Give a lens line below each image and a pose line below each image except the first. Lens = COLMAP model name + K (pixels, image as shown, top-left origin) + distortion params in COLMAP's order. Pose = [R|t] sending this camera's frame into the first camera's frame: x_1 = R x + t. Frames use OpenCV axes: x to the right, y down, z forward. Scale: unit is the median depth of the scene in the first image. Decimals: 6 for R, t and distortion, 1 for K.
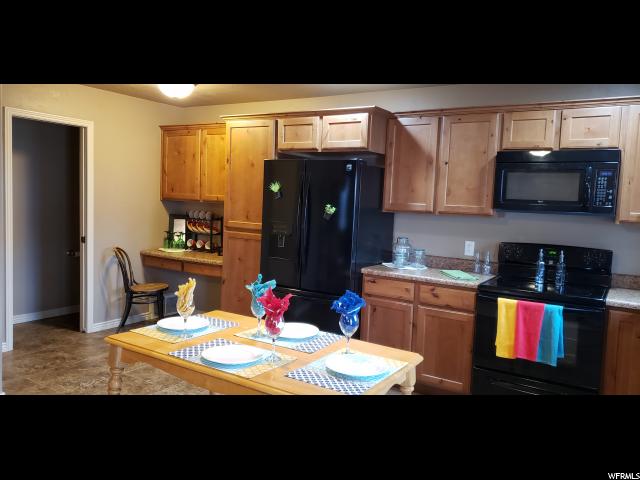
lens RADIAL K [[489.2, 0, 318.0], [0, 489.2, 227.9], [0, 0, 1]] dist [0.054030, -0.076528]
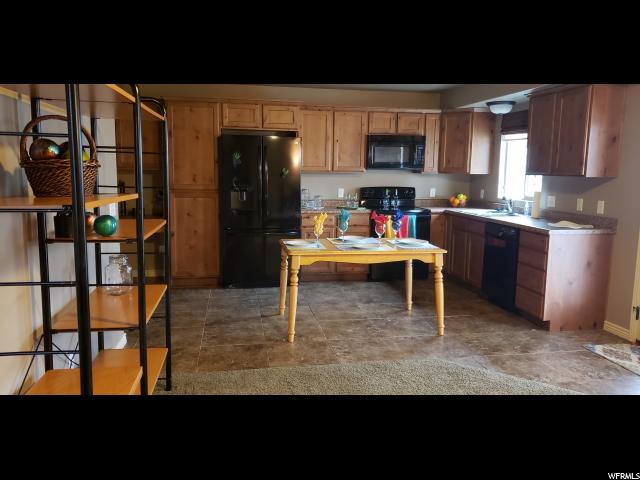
lens RADIAL K [[489.2, 0, 318.0], [0, 489.2, 227.9], [0, 0, 1]] dist [0.054030, -0.076528]
pose [[0.739819, -0.110484, 0.663672, -0.929039], [0.052404, 0.992891, 0.106873, -0.021986], [-0.670761, -0.044288, 0.740350, -0.170606]]
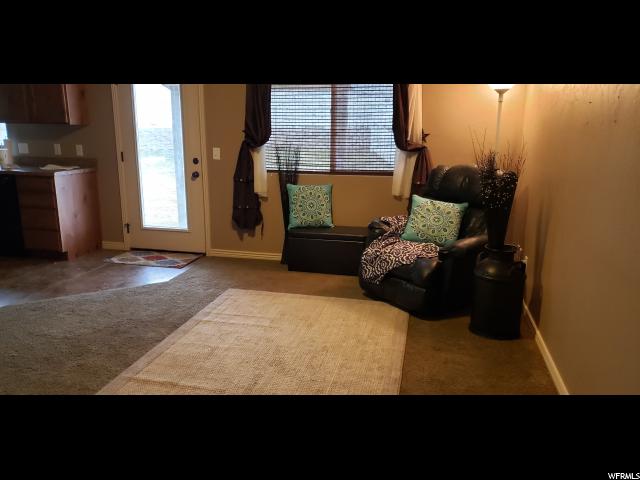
lens RADIAL K [[489.2, 0, 318.0], [0, 489.2, 227.9], [0, 0, 1]] dist [0.054030, -0.076528]
pose [[-0.312167, -0.238082, 0.919711, -1.426899], [0.023226, 0.965887, 0.257919, -0.060586], [-0.949743, 0.101875, -0.295988, 0.226844]]
